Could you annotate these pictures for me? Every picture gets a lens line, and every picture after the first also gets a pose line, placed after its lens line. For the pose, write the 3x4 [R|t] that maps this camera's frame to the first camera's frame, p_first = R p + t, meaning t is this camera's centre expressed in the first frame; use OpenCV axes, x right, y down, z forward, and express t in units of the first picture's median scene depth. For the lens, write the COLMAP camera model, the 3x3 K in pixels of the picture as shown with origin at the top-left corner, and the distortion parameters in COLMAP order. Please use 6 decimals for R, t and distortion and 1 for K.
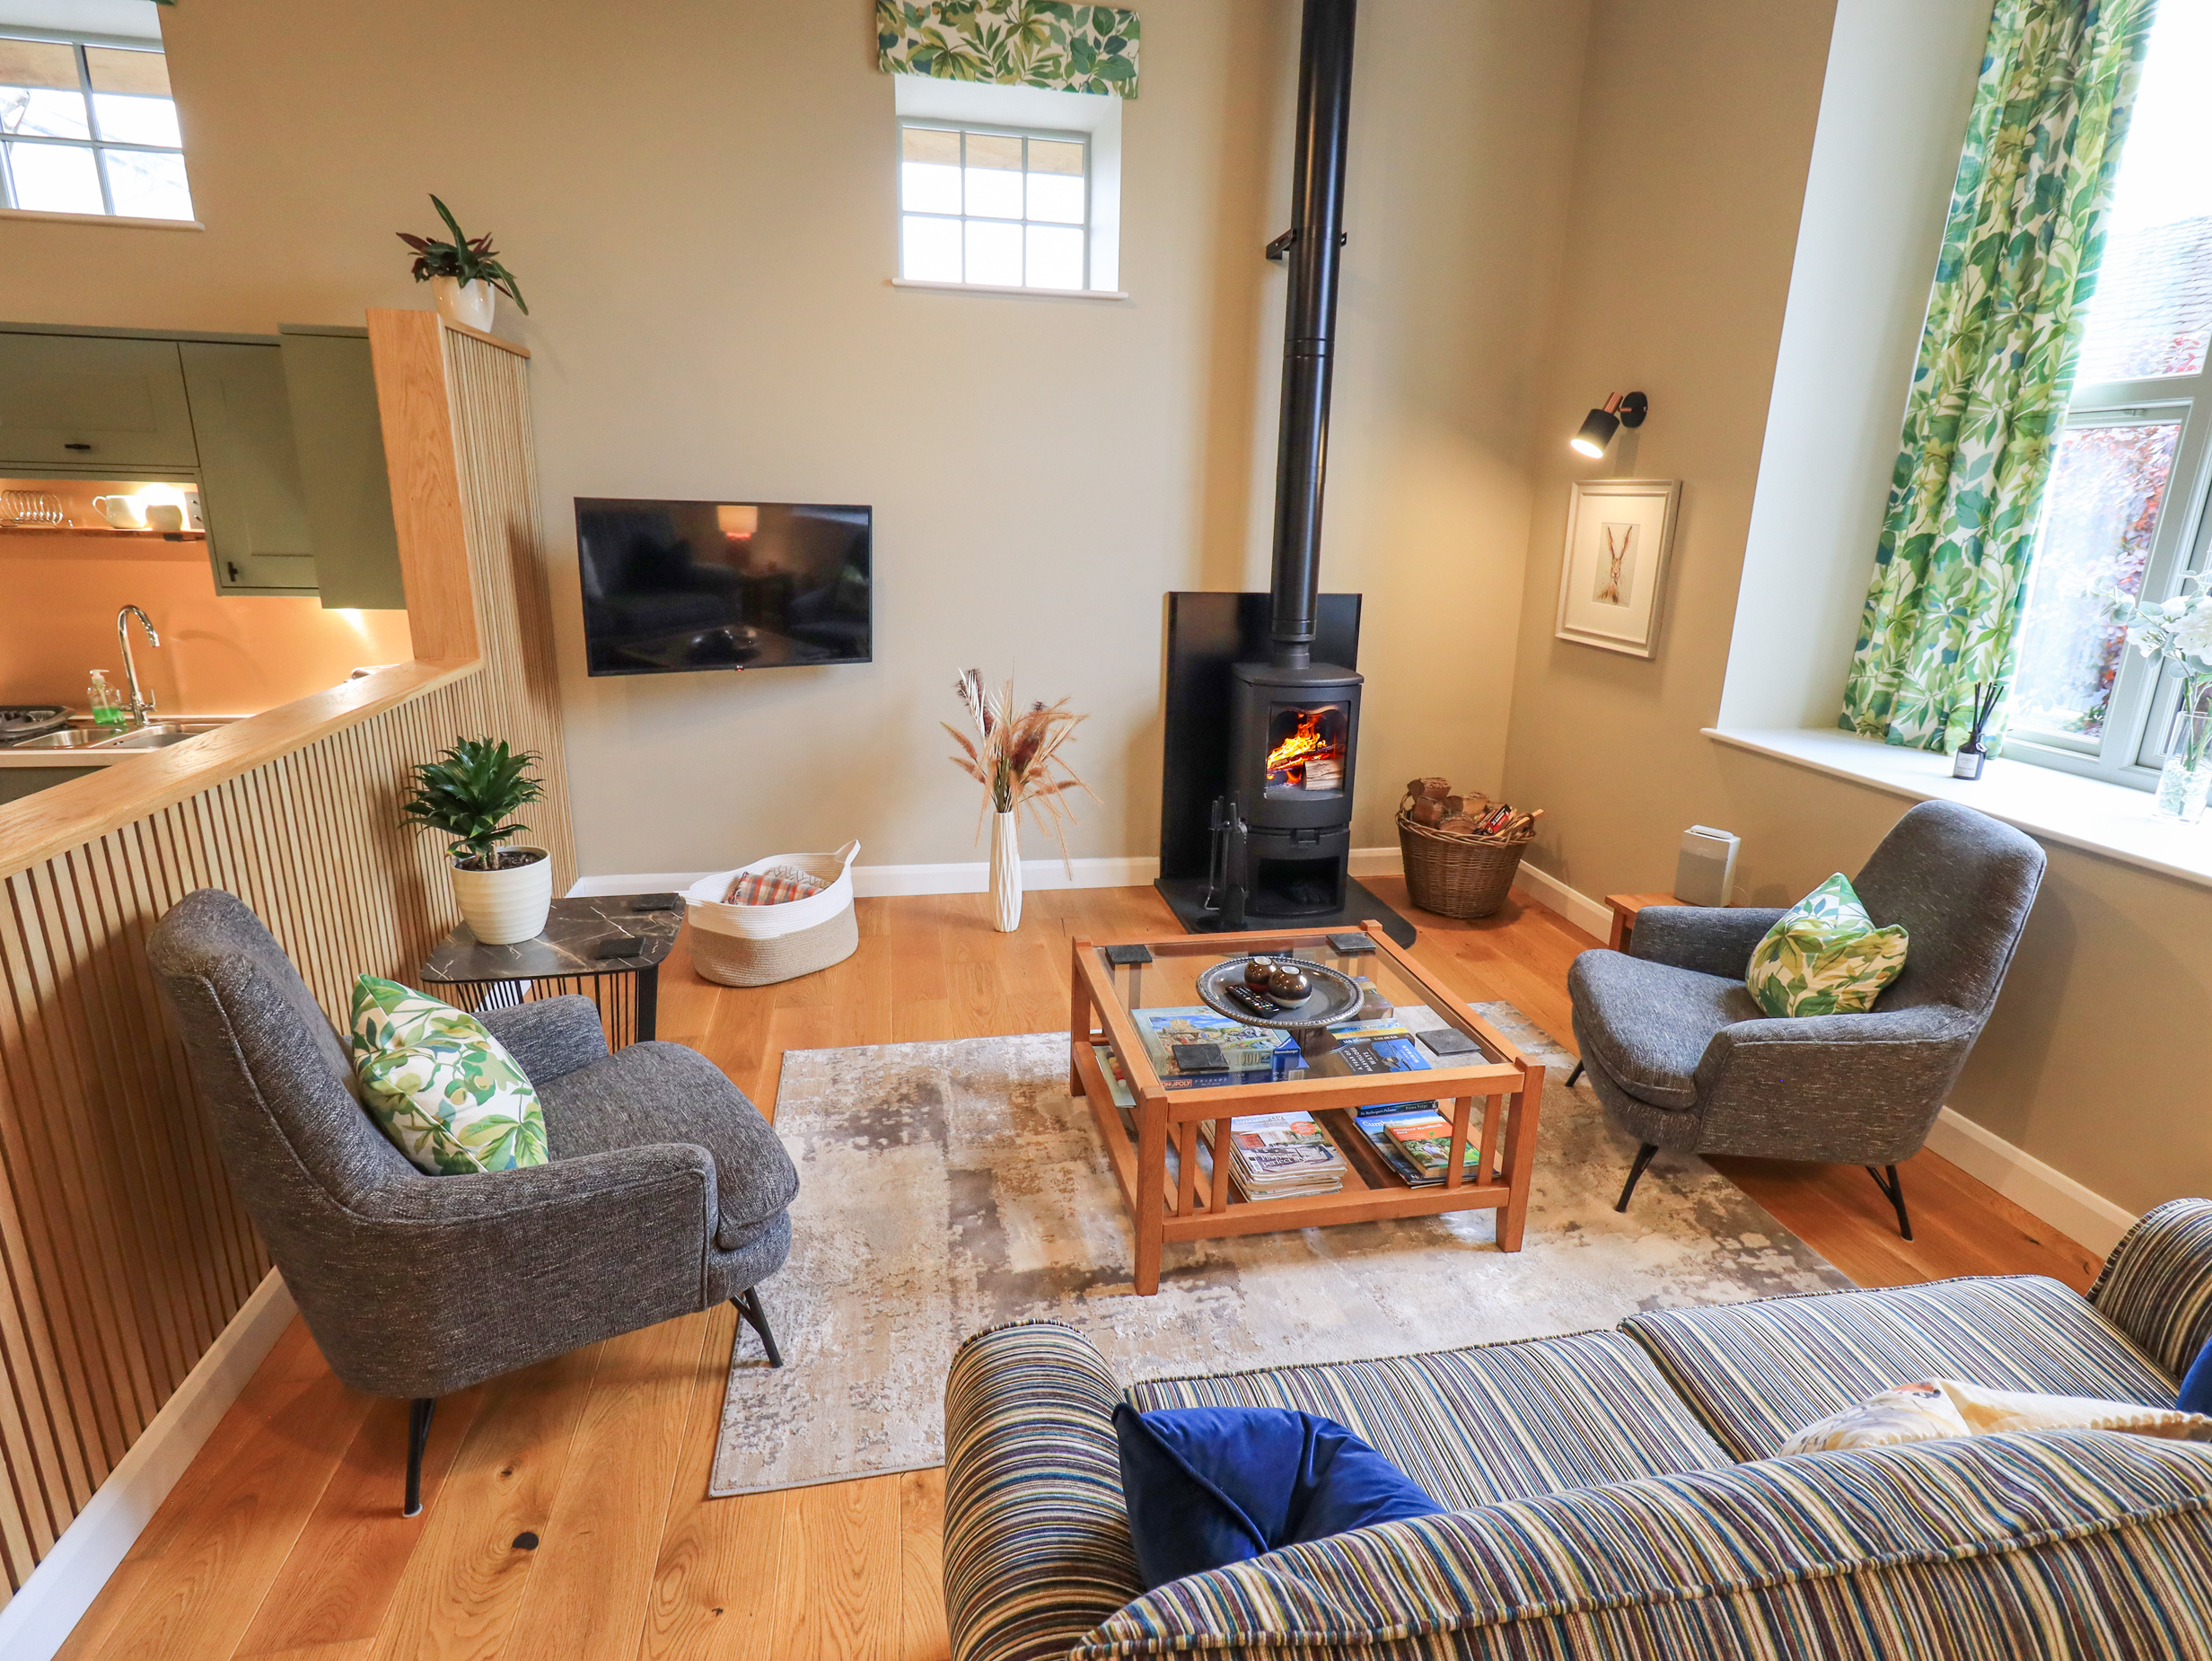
lens RADIAL K [[1088.9, 0, 1106.0], [0, 1088.9, 830.5], [0, 0, 1]] dist [-0.005996, -0.001729]
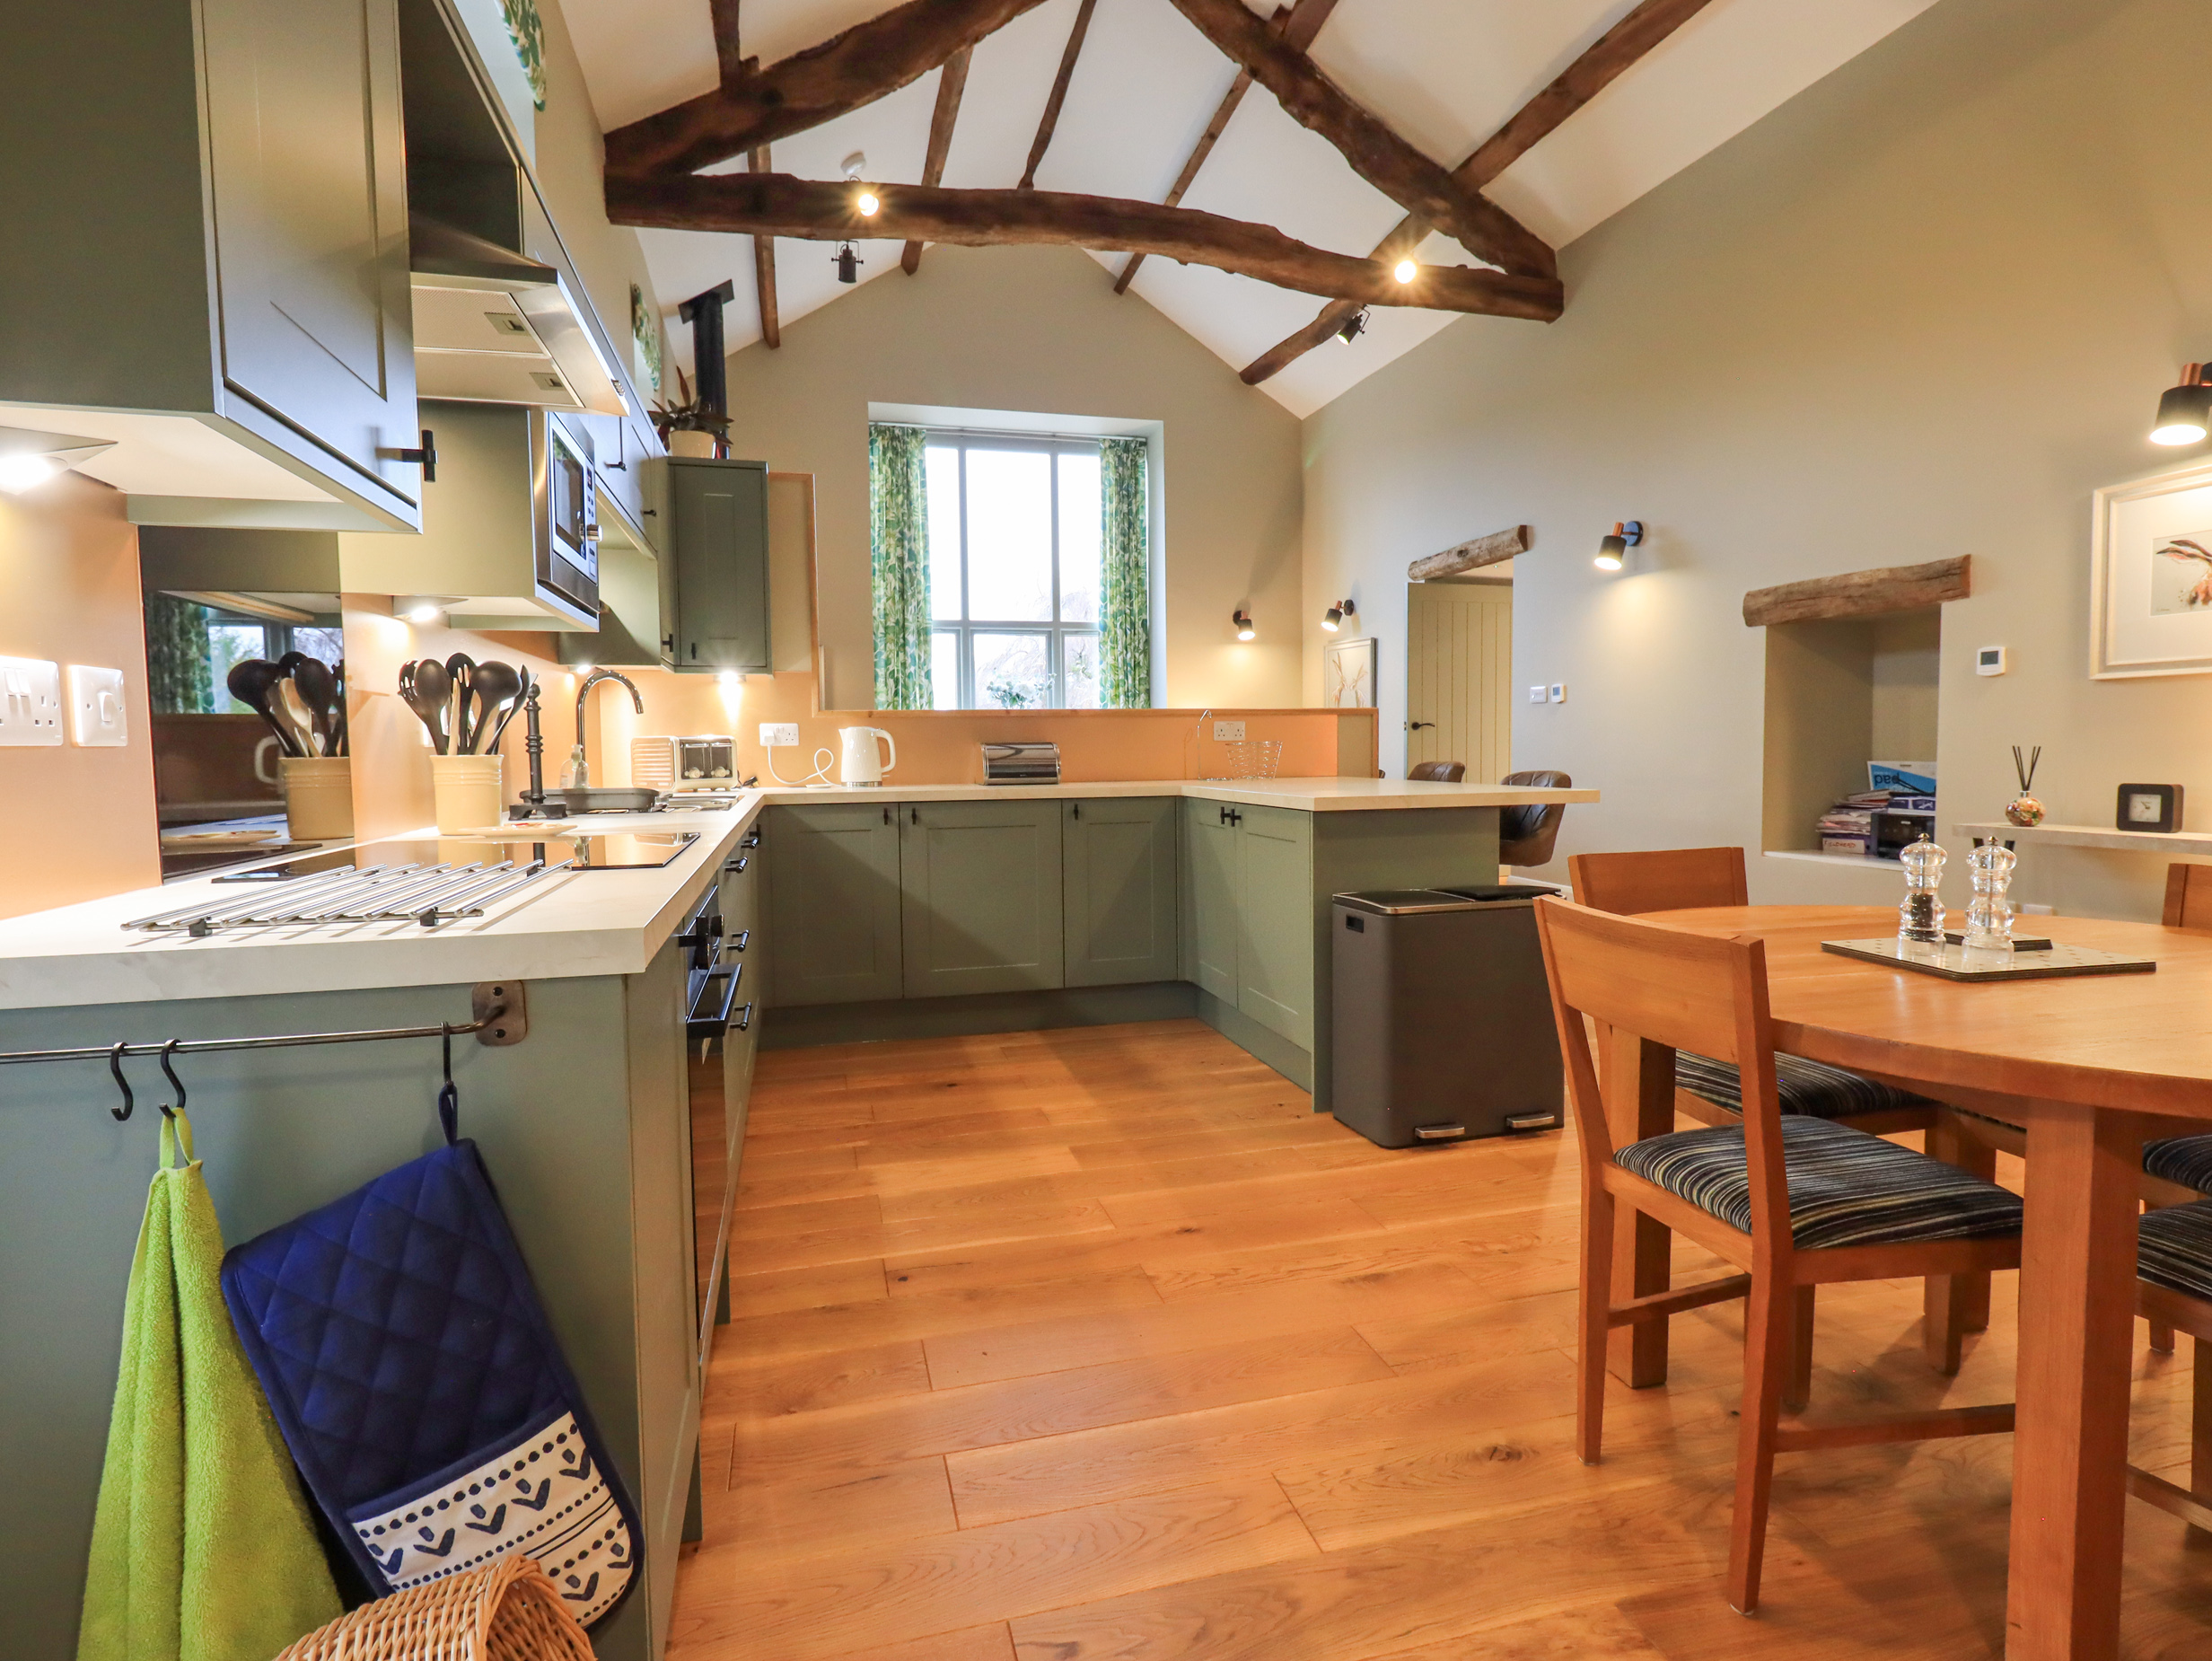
lens RADIAL K [[1147.3, 0, 1118.0], [0, 1147.3, 818.9], [0, 0, 1]] dist [-0.000352, 0.000962]
pose [[-0.066112, -0.089350, 0.993804, -1.925230], [0.284186, 0.953047, 0.104591, -0.062425], [-0.956487, 0.289340, -0.037616, 0.654319]]
